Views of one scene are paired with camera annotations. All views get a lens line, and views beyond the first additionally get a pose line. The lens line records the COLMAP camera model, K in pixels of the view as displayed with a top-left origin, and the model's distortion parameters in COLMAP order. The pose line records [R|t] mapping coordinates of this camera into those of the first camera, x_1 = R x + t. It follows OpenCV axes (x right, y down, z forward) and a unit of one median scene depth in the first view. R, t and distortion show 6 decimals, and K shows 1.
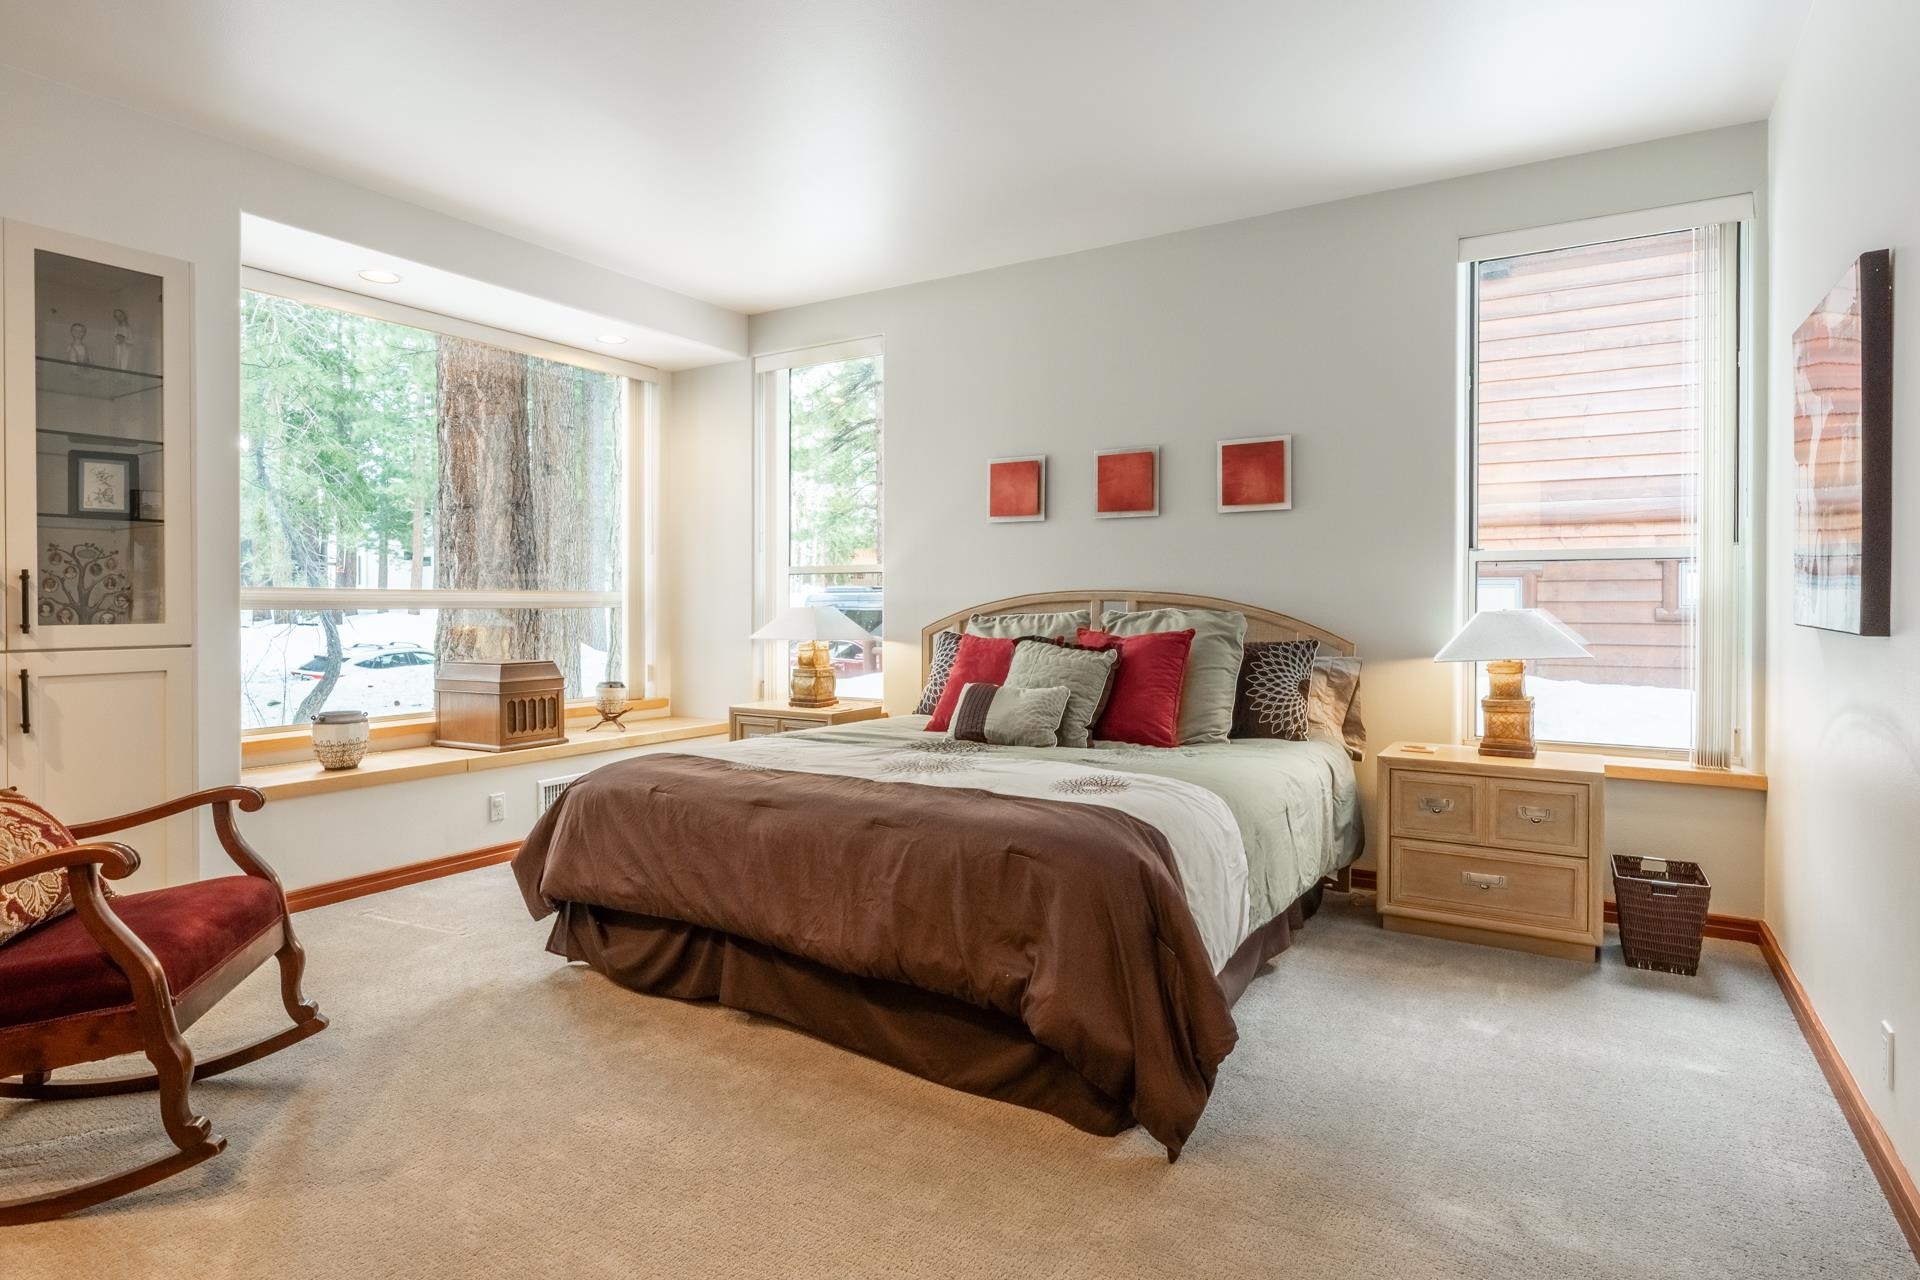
lens RADIAL K [[1027.0, 0, 961.6], [0, 1027.0, 609.4], [0, 0, 1]] dist [0.002790, 0.000469]
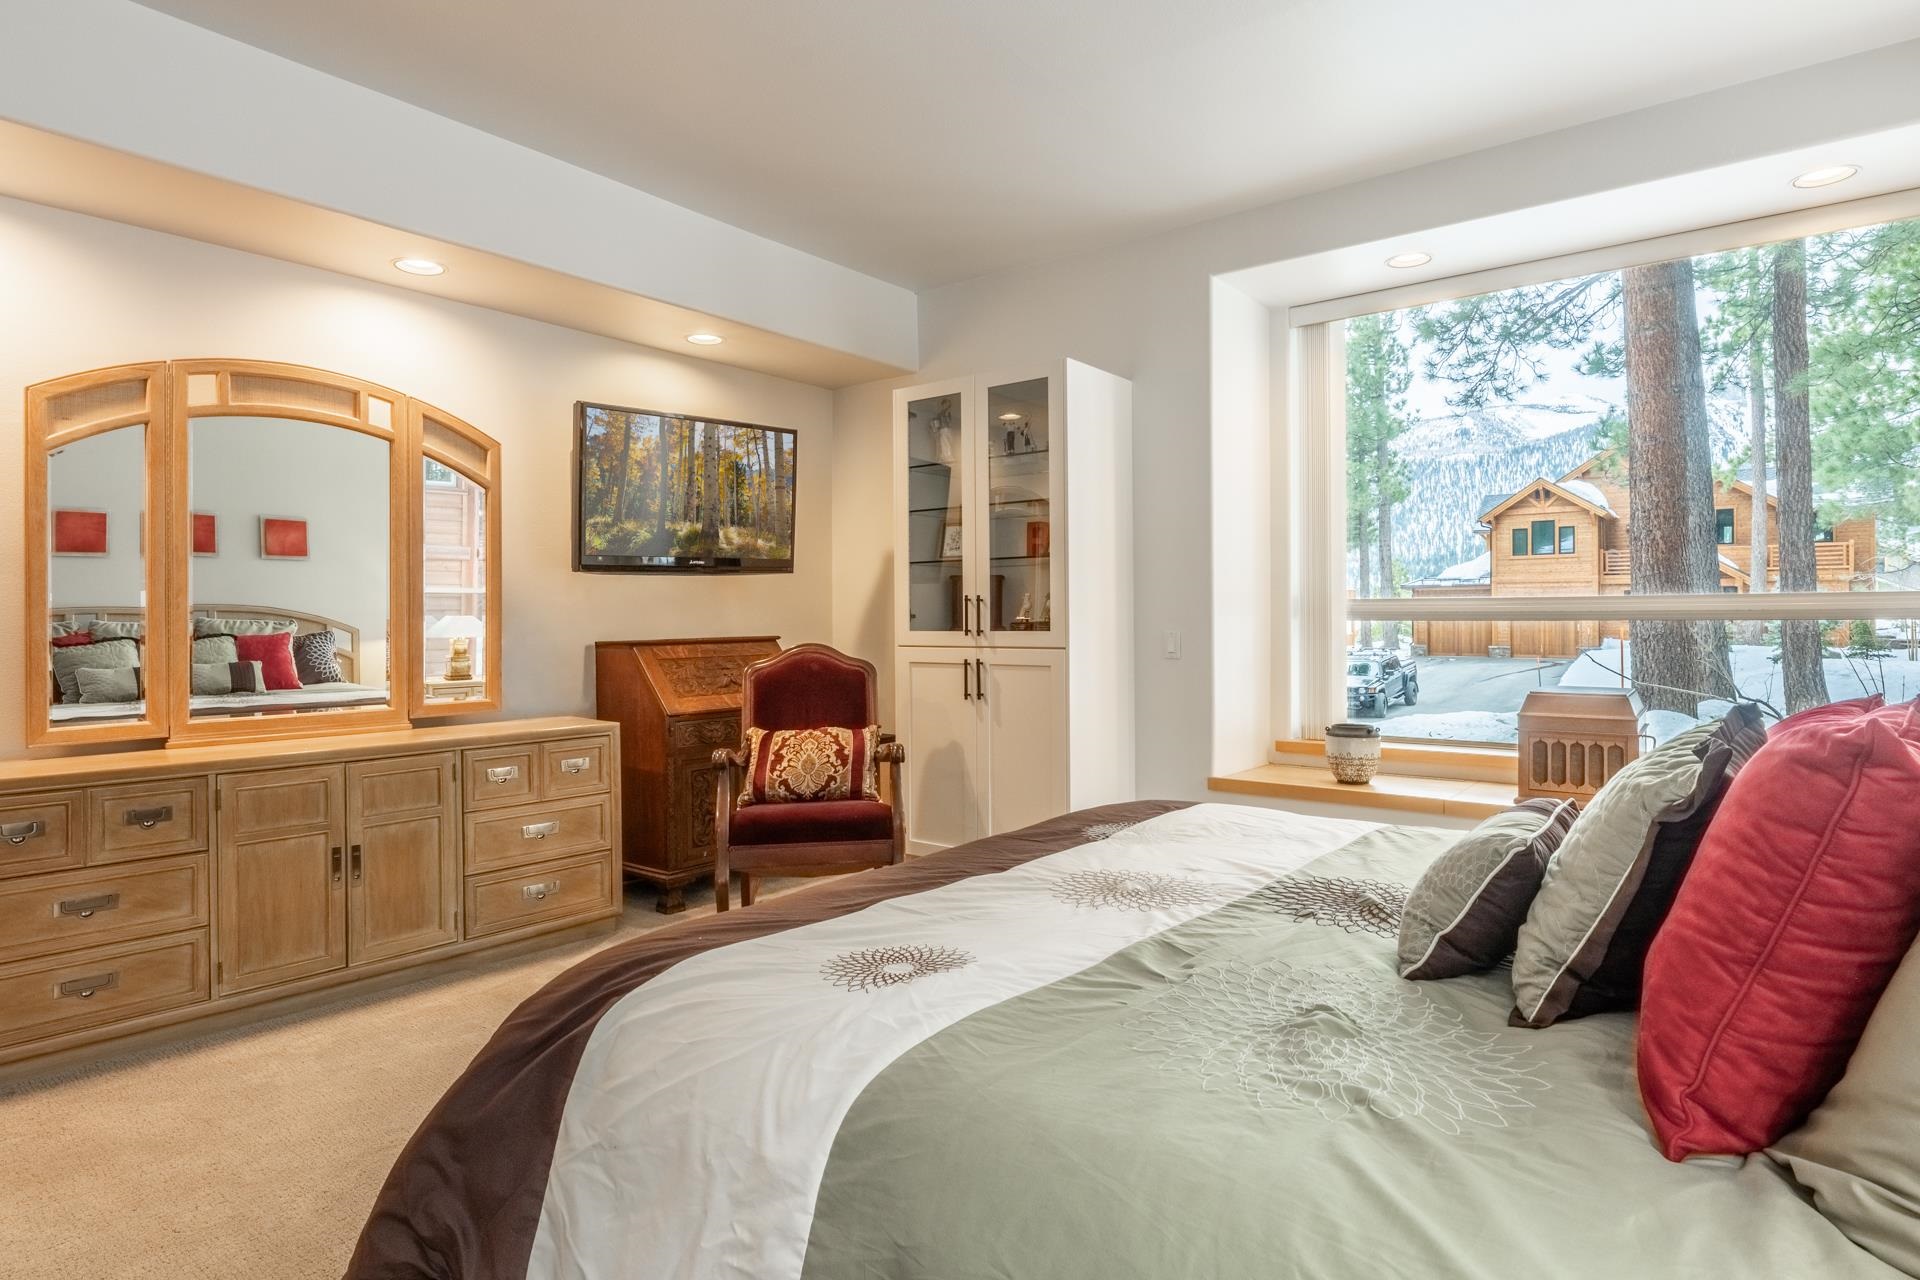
lens RADIAL K [[1035.4, 0, 960.0], [0, 1035.4, 640.0], [0, 0, 1]] dist [-0.002788, -0.000106]
pose [[-0.122145, 0.009719, -0.992465, 0.599387], [-0.004088, 0.999939, 0.010295, 0.012029], [0.992504, 0.005314, -0.122097, 1.052985]]
